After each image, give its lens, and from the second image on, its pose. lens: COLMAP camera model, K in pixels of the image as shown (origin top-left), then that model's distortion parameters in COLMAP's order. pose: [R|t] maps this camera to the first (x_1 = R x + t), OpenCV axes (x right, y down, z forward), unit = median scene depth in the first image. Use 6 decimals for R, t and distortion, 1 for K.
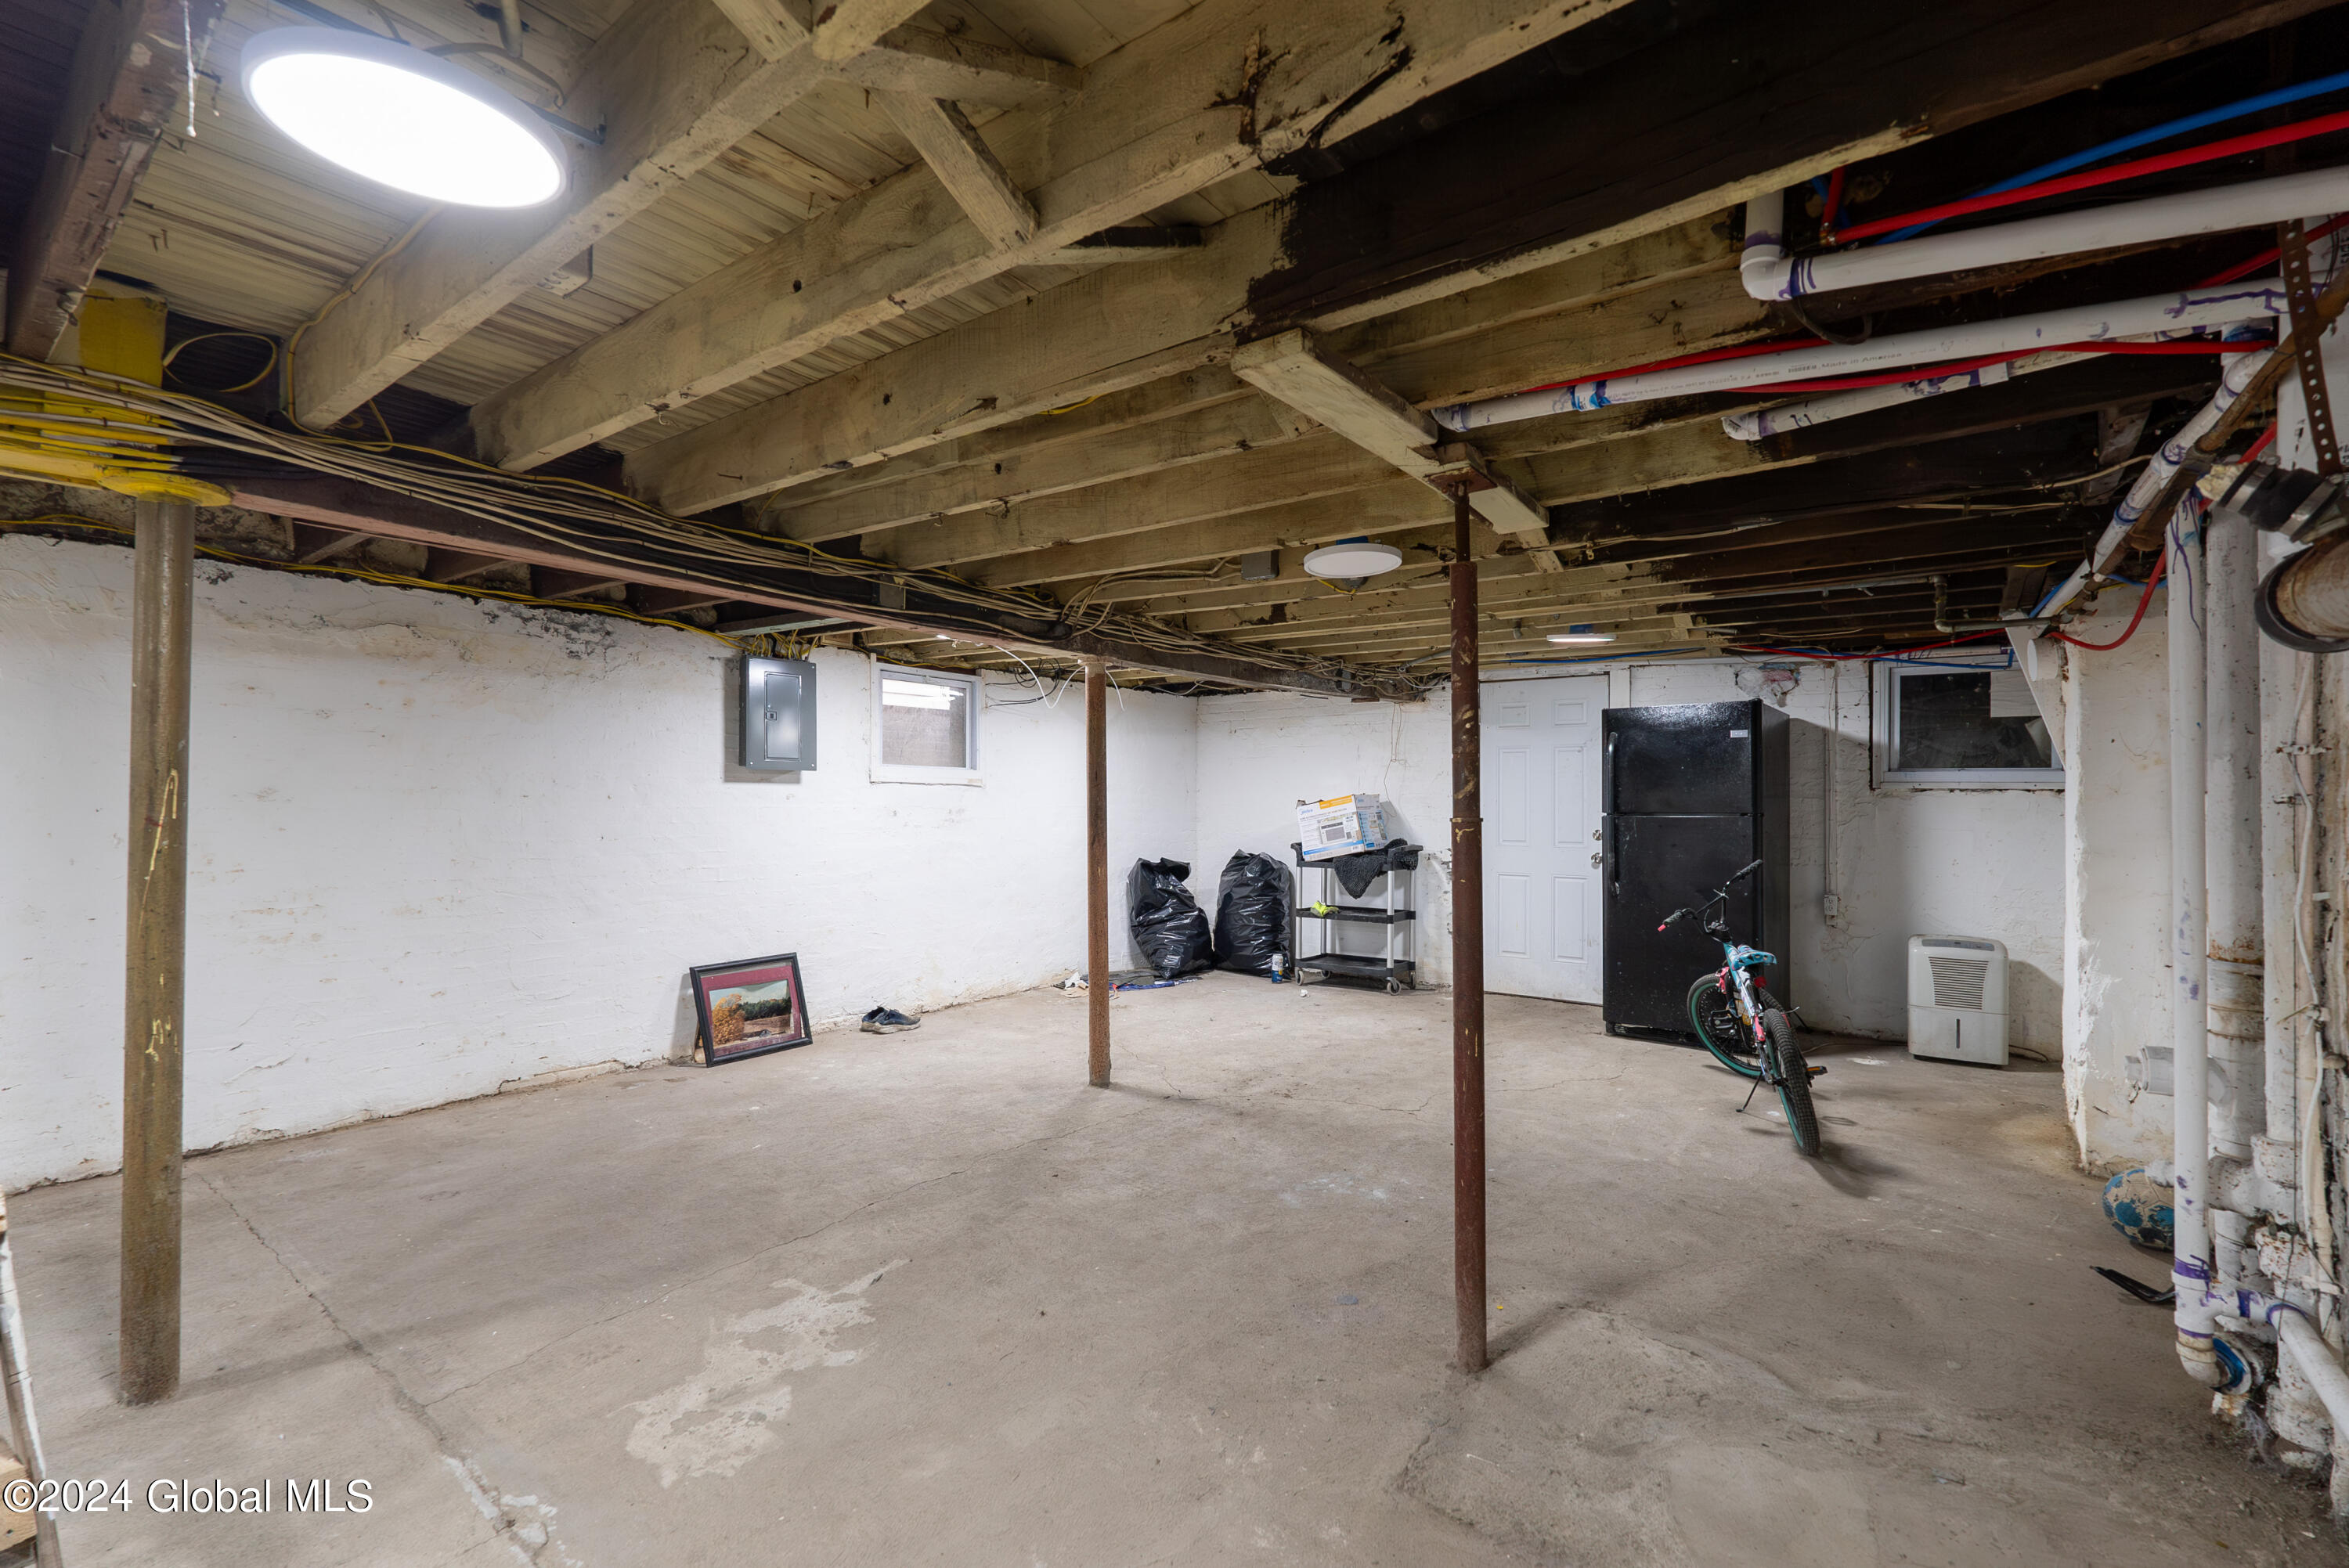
lens RADIAL K [[1034.6, 0, 1182.0], [0, 1034.6, 803.0], [0, 0, 1]] dist [-0.007660, 0.000316]
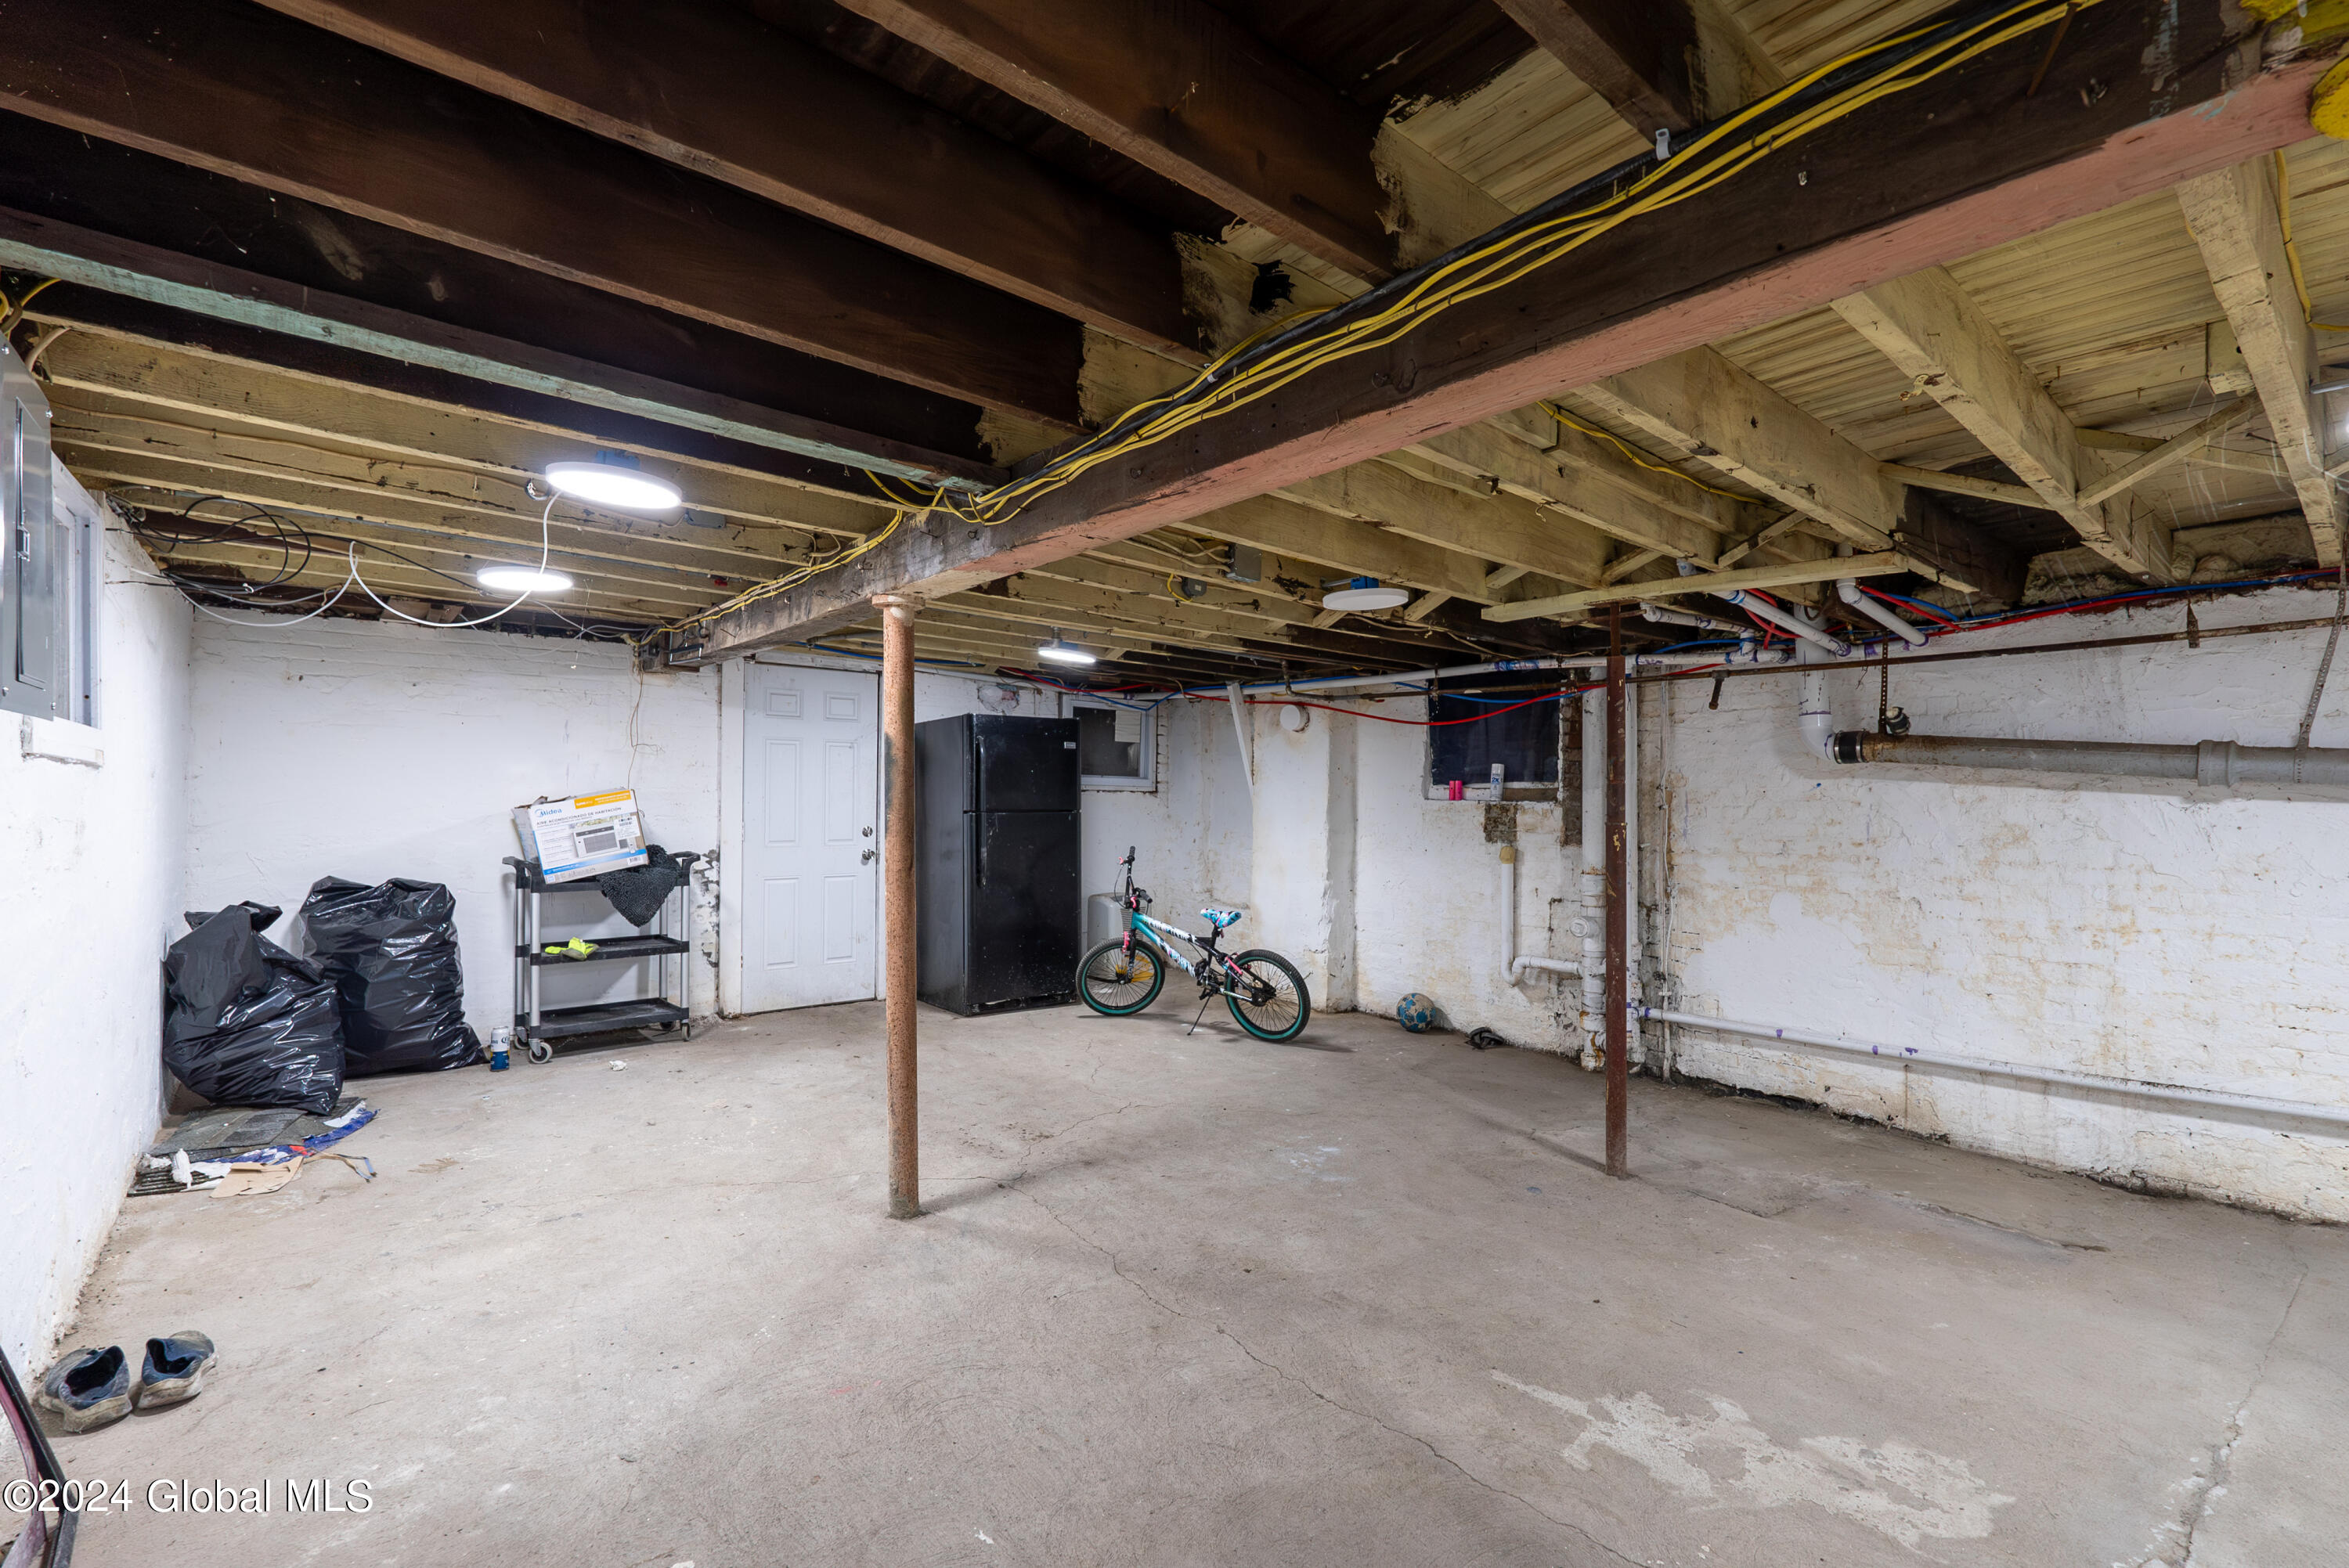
lens RADIAL K [[1029.1, 0, 1177.4], [0, 1029.1, 791.9], [0, 0, 1]] dist [-0.005272, -0.000496]
pose [[0.230287, 0.002467, 0.973120, -0.911769], [-0.006661, 0.999977, -0.000959, -0.015464], [-0.973100, -0.006261, 0.230298, 0.857110]]
